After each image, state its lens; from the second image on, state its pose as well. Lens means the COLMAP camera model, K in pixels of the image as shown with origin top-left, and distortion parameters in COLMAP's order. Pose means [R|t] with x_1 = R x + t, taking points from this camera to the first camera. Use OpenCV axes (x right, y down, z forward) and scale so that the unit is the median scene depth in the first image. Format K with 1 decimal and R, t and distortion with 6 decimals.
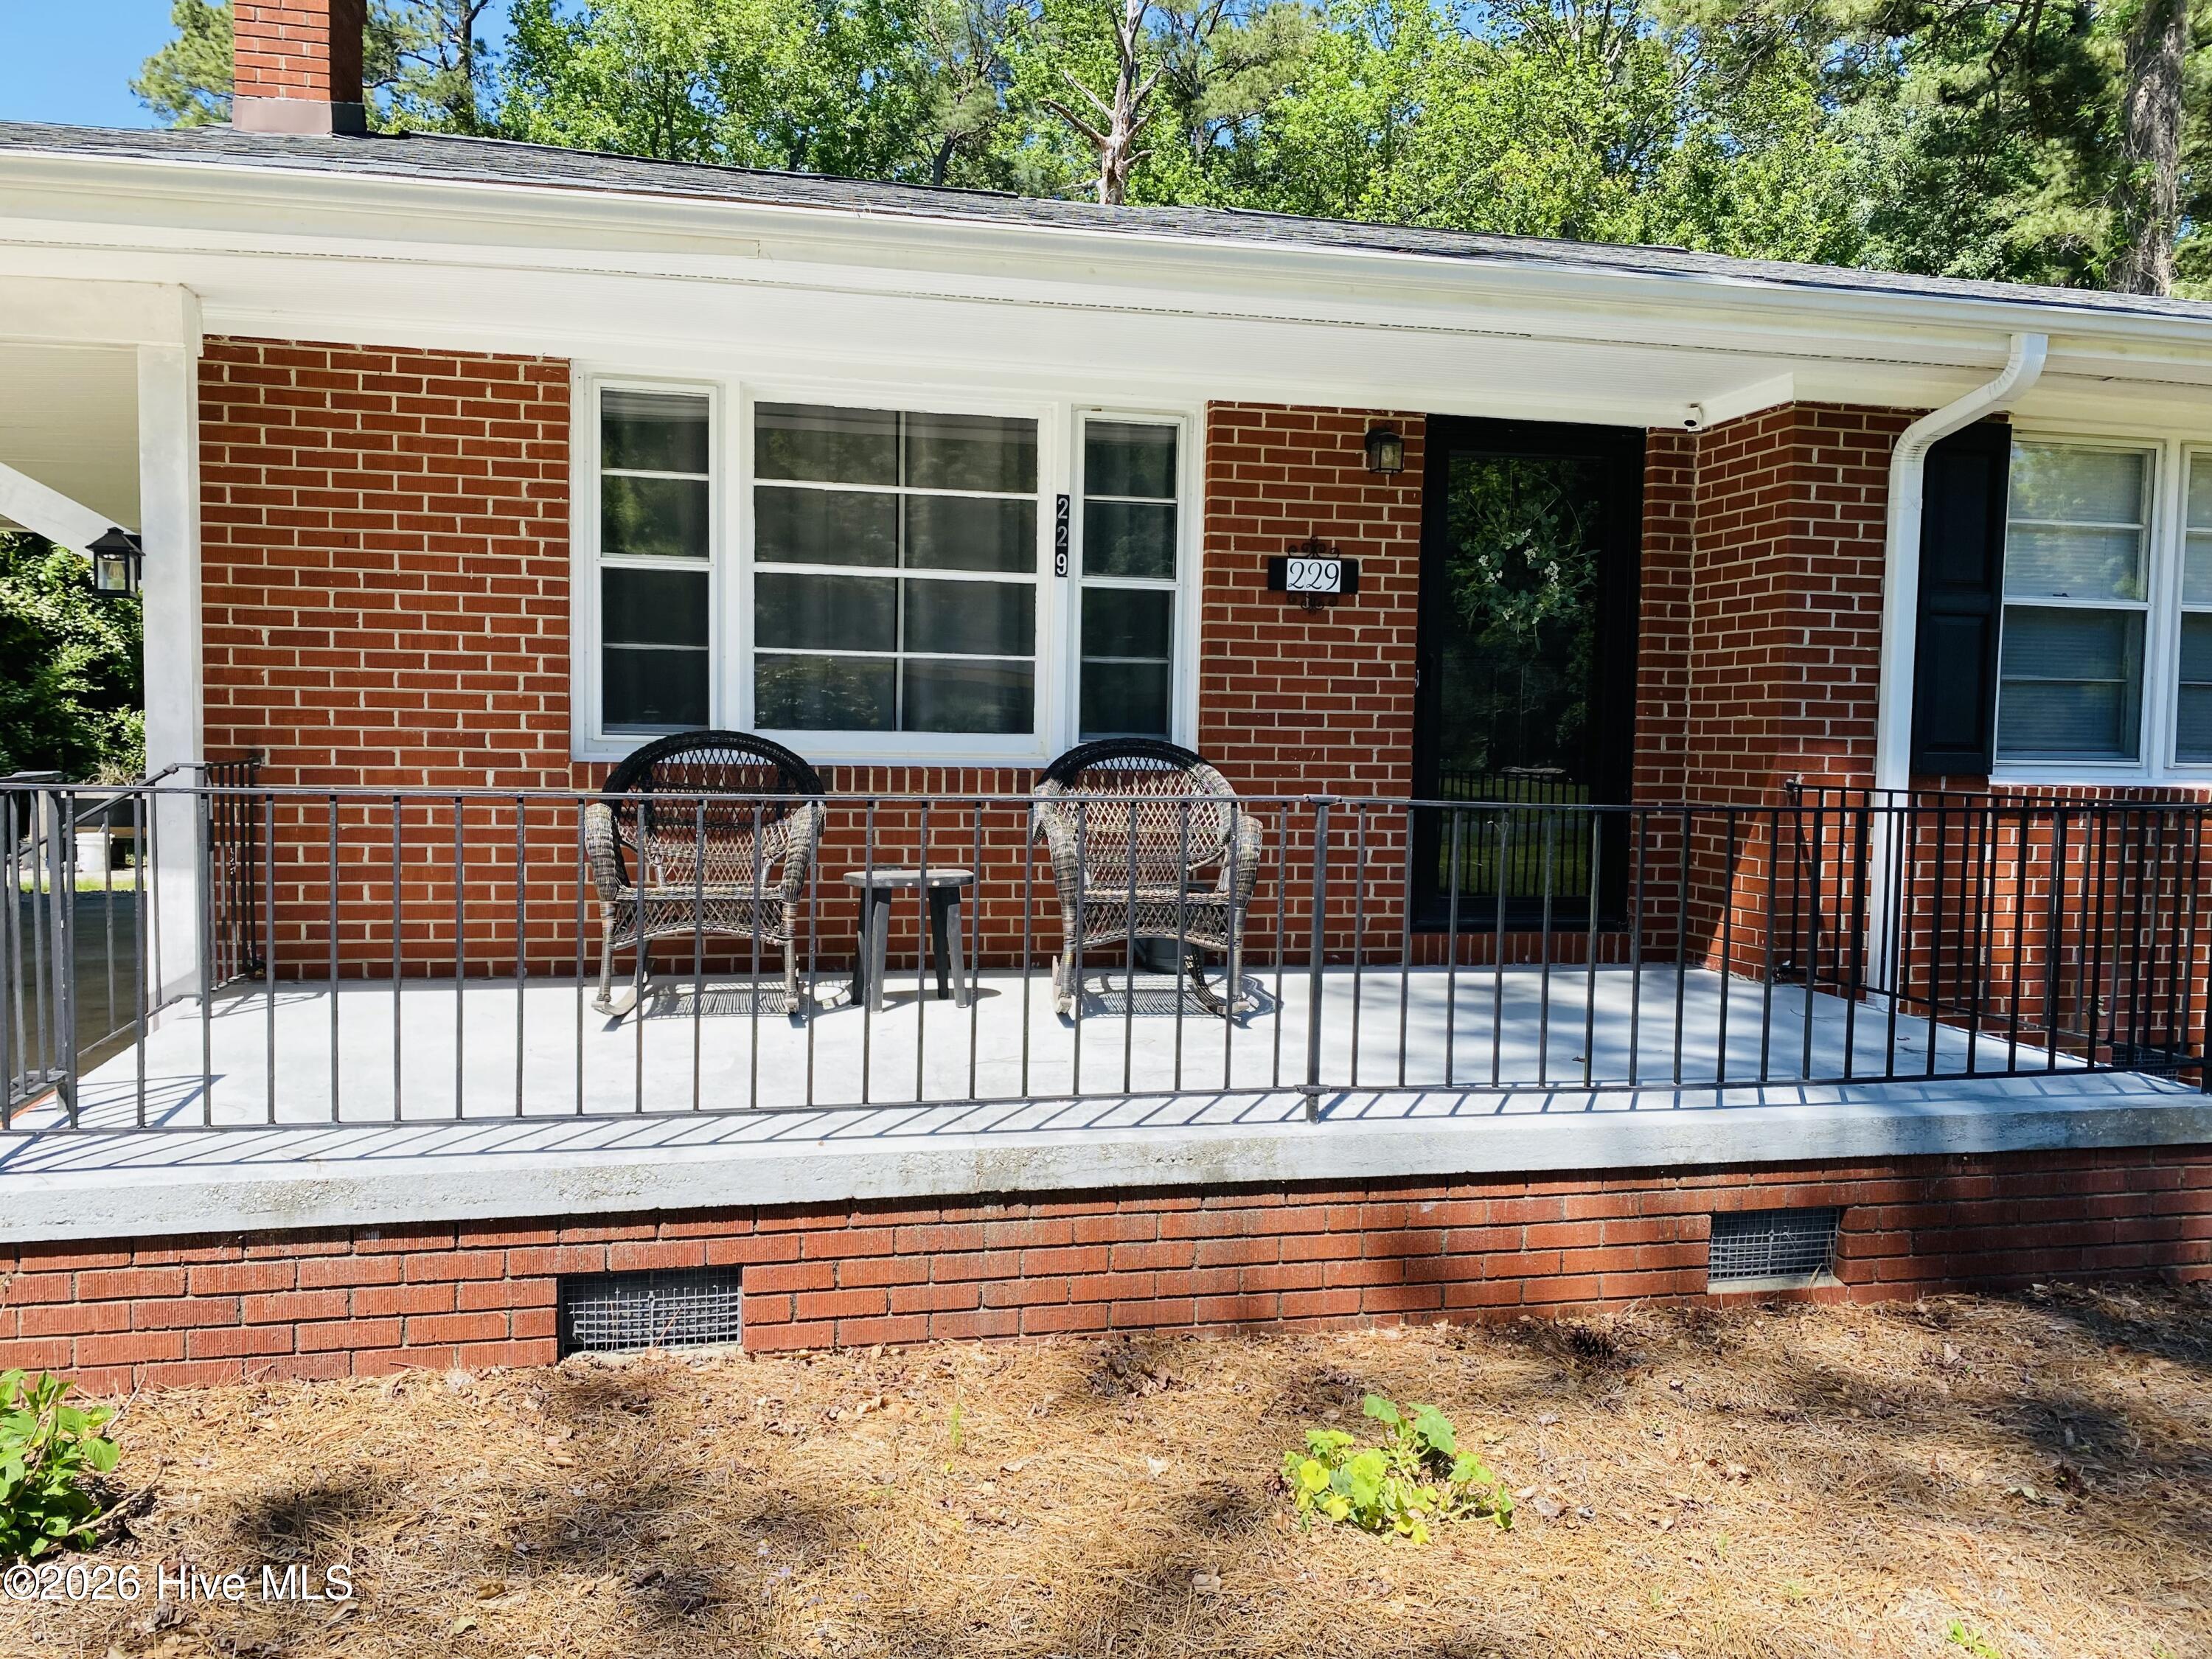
lens RADIAL K [[1684.5, 0, 1087.2], [0, 1684.5, 861.2], [0, 0, 1]] dist [0.011230, -0.012548]
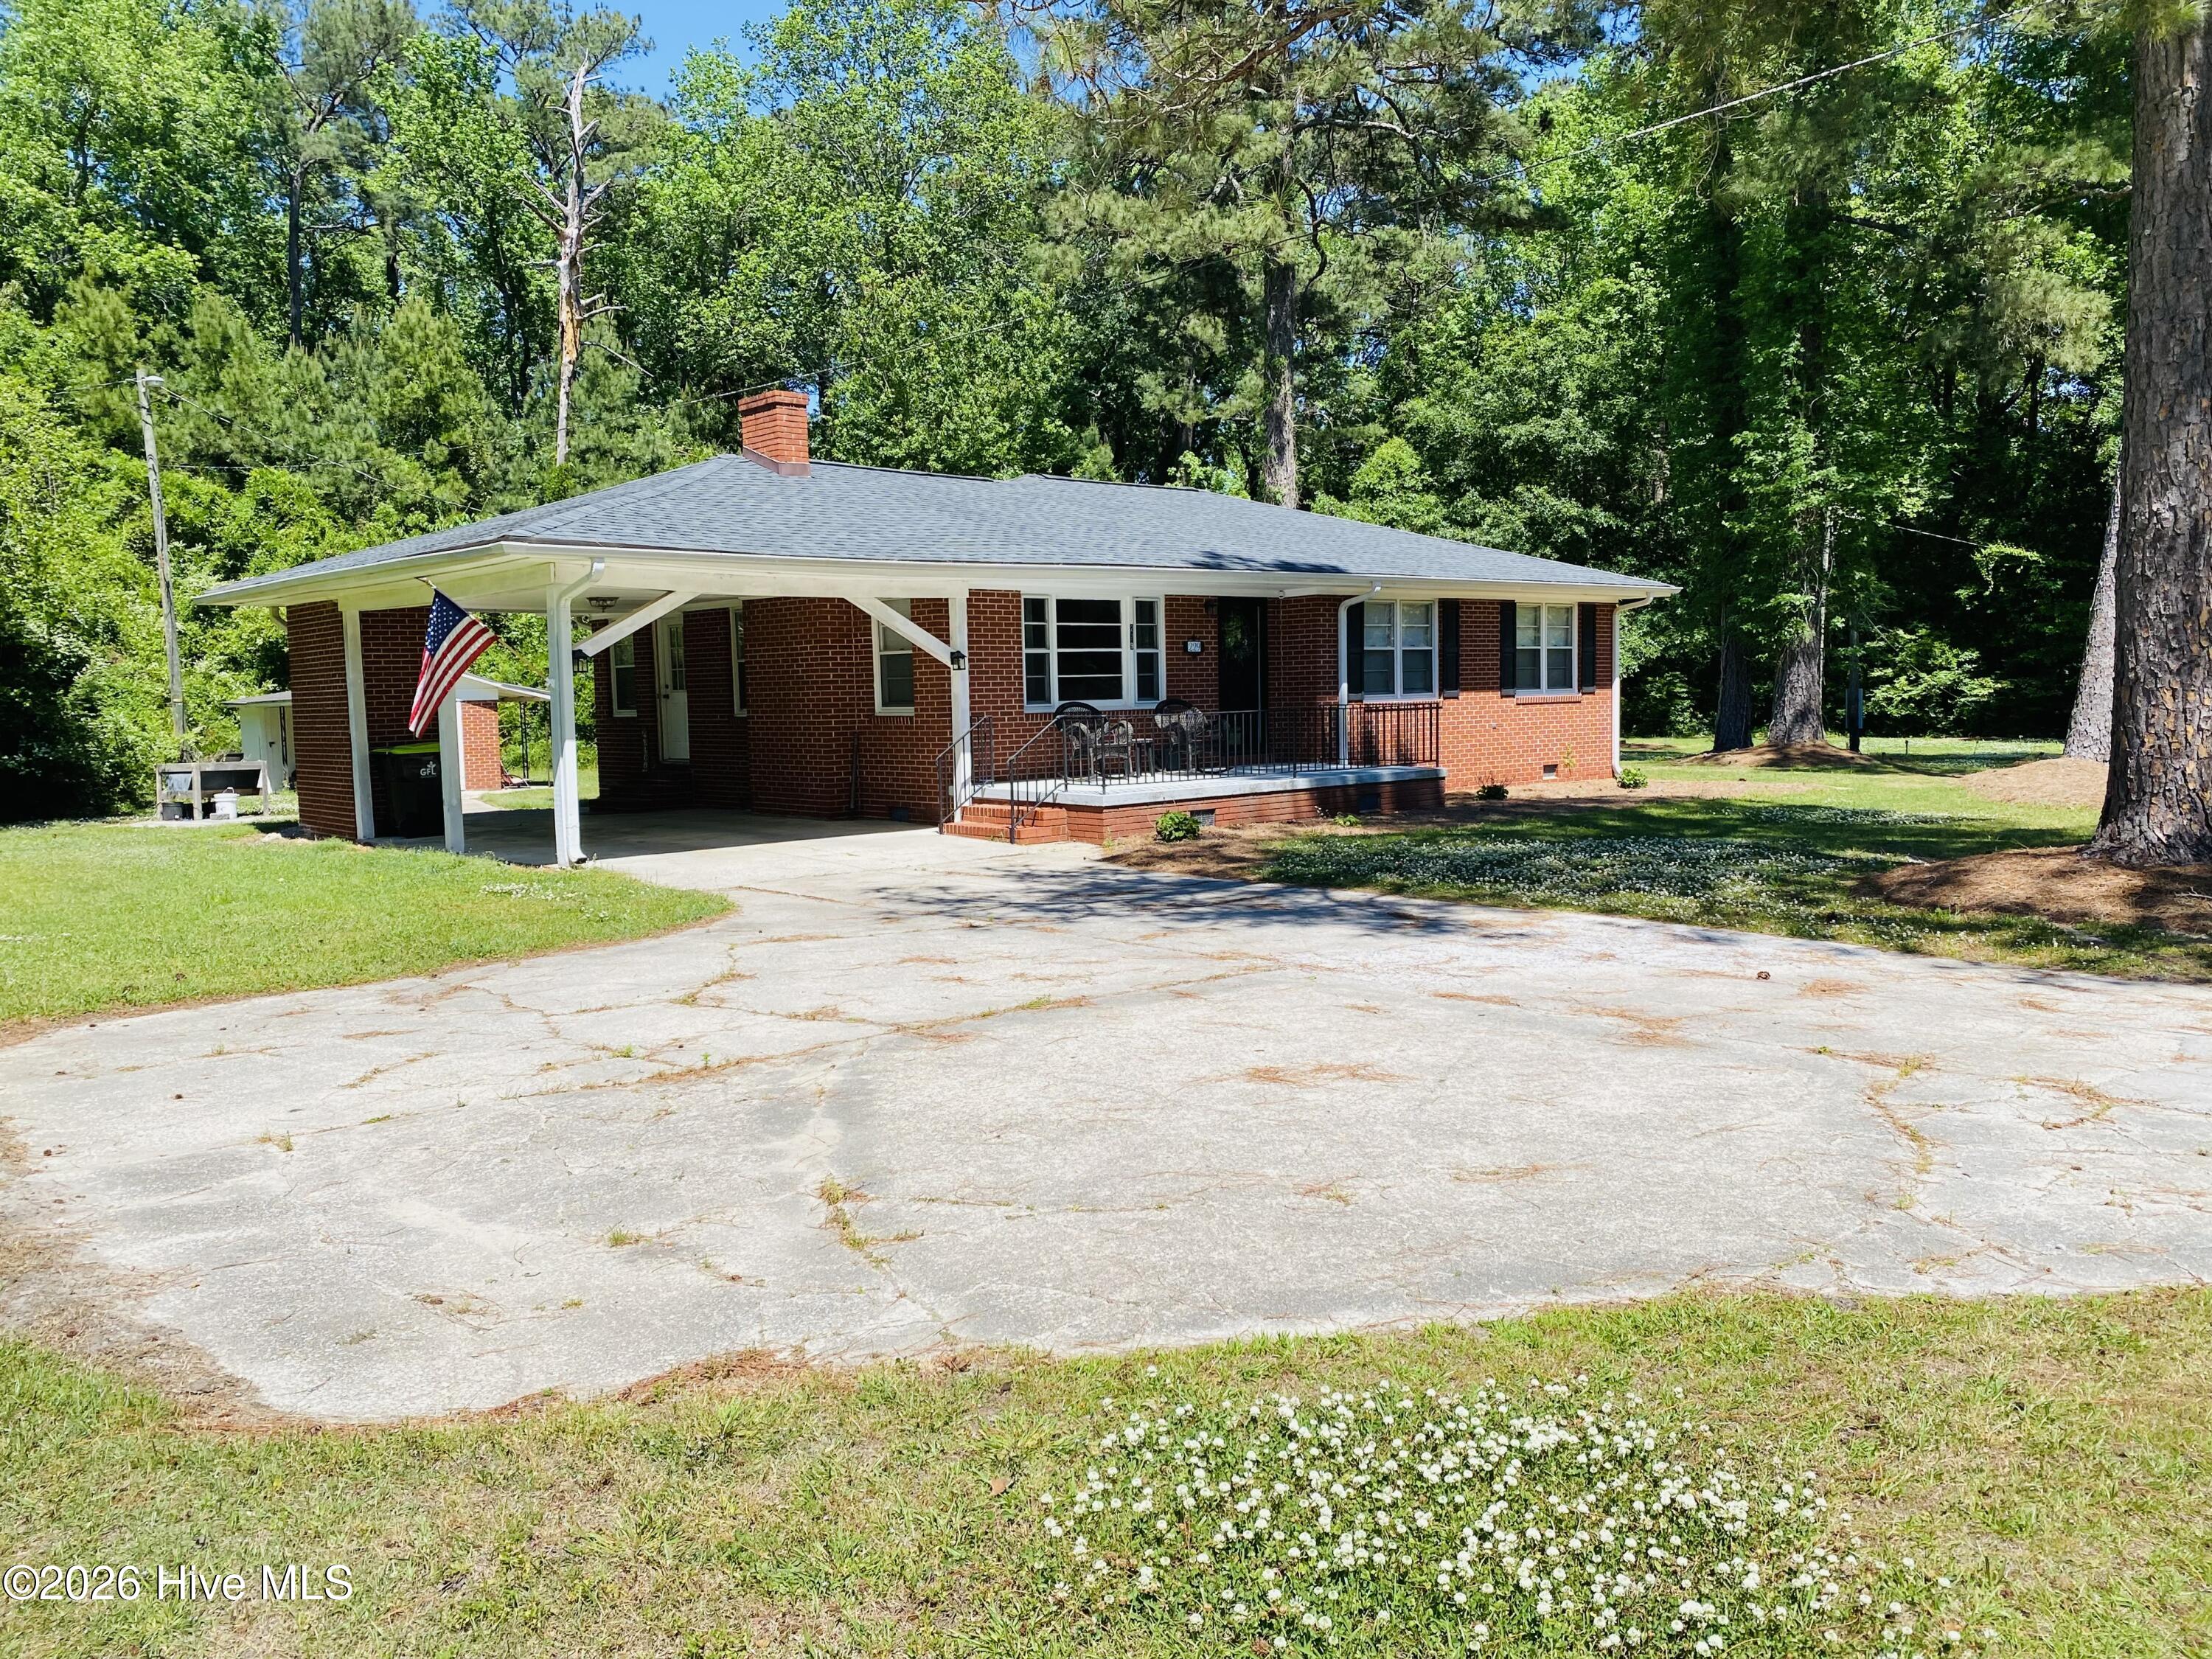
lens RADIAL K [[1706.4, 0, 1072.7], [0, 1706.4, 823.9], [0, 0, 1]] dist [0.024105, -0.011893]
pose [[0.884374, -0.070808, 0.461377, -1.629104], [0.068969, 0.997400, 0.020871, 0.086901], [-0.461655, 0.013363, 0.886959, -1.822262]]
